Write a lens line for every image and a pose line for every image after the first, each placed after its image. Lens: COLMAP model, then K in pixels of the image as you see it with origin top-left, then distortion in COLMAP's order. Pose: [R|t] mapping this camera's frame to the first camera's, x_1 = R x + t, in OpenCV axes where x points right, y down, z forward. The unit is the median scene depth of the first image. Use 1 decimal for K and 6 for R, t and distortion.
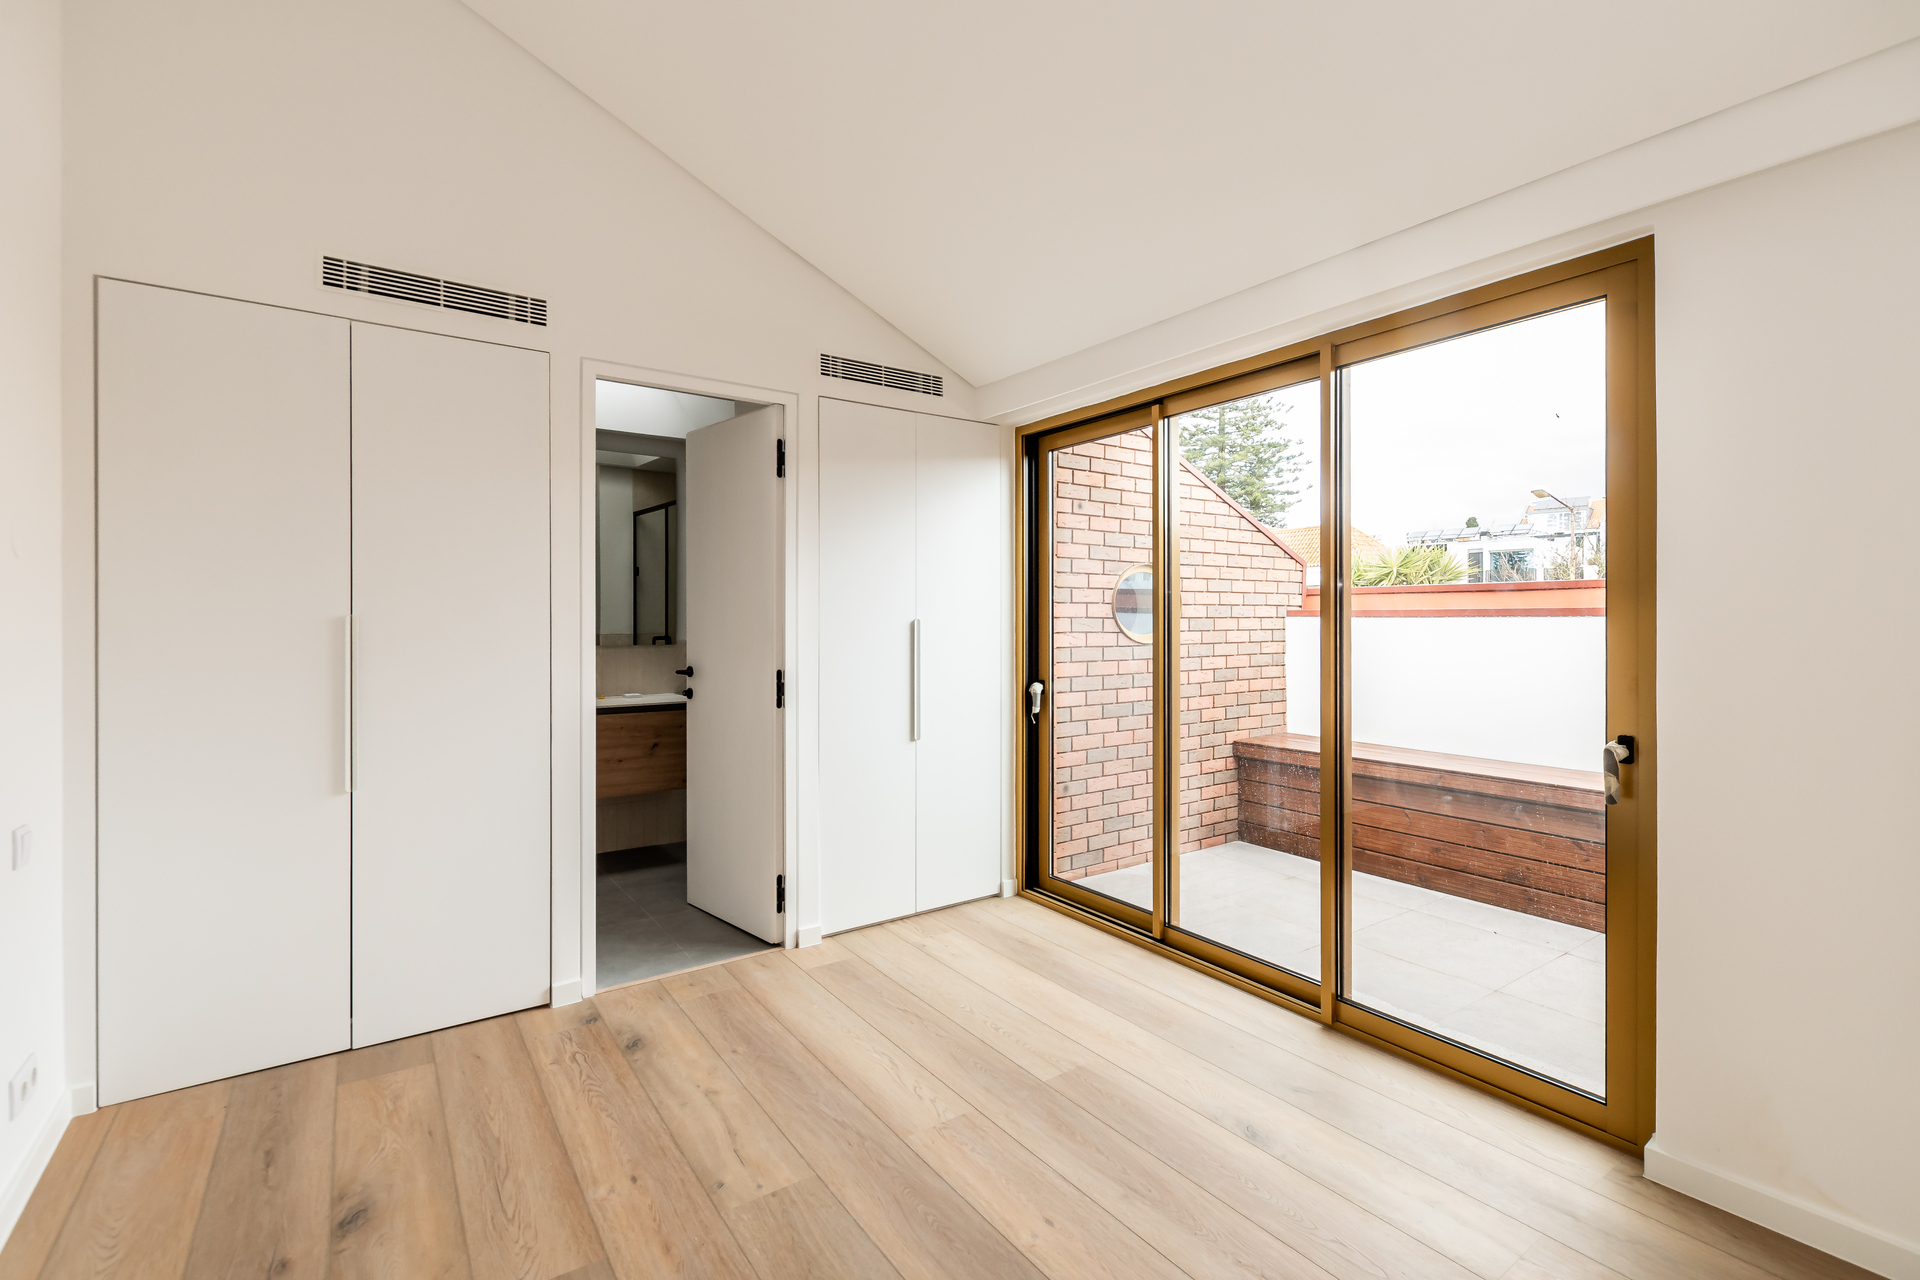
lens RADIAL K [[842.6, 0, 970.5], [0, 842.6, 634.8], [0, 0, 1]] dist [-0.000354, -0.000425]
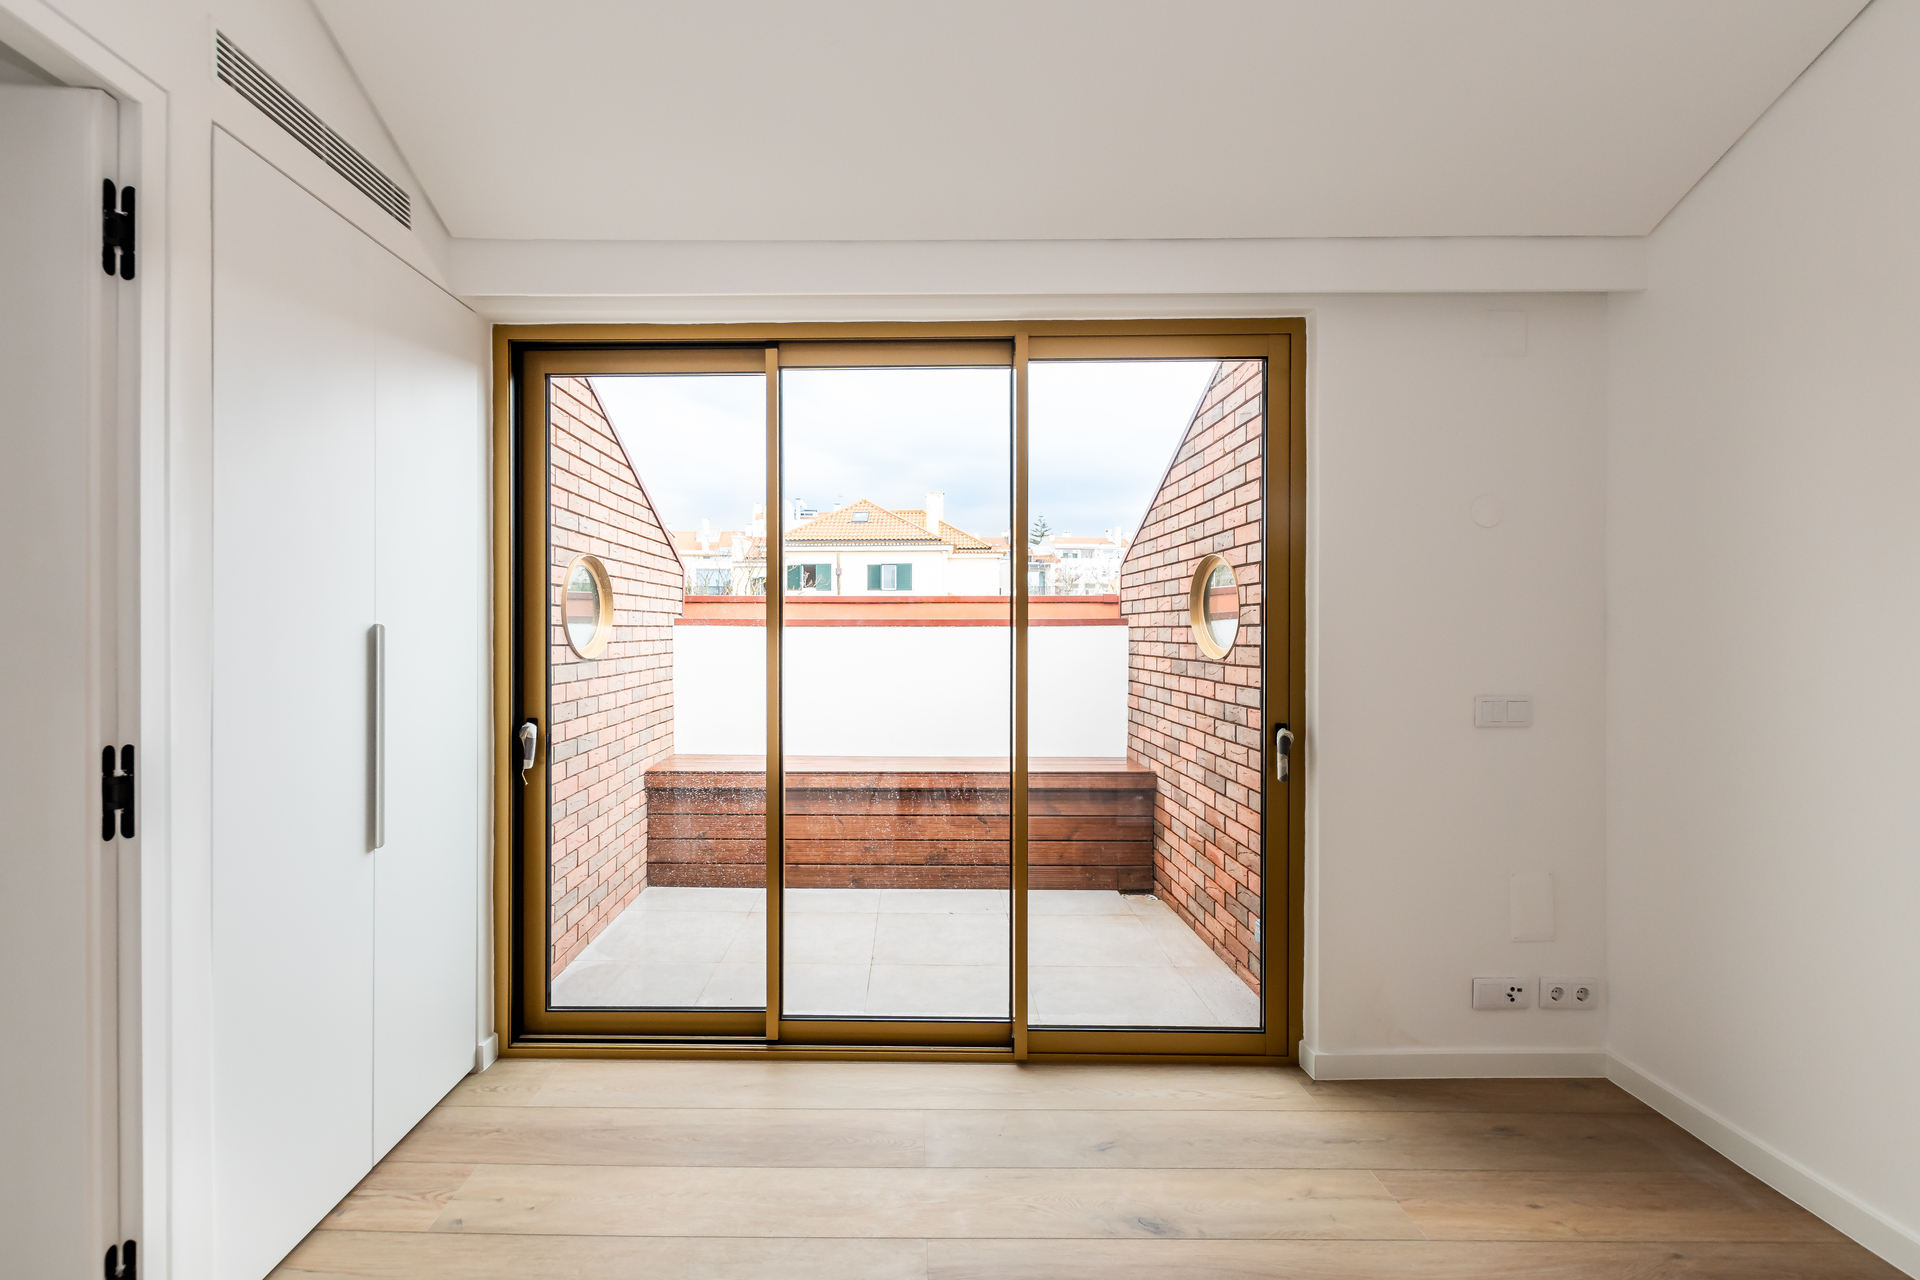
lens RADIAL K [[832.8, 0, 960.0], [0, 832.8, 640.0], [0, 0, 1]] dist [0.000143, -0.001113]
pose [[0.596050, -0.008231, 0.802905, -0.243129], [0.012872, 0.999917, 0.000695, -0.004057], [-0.802844, 0.009920, 0.596106, 0.343447]]
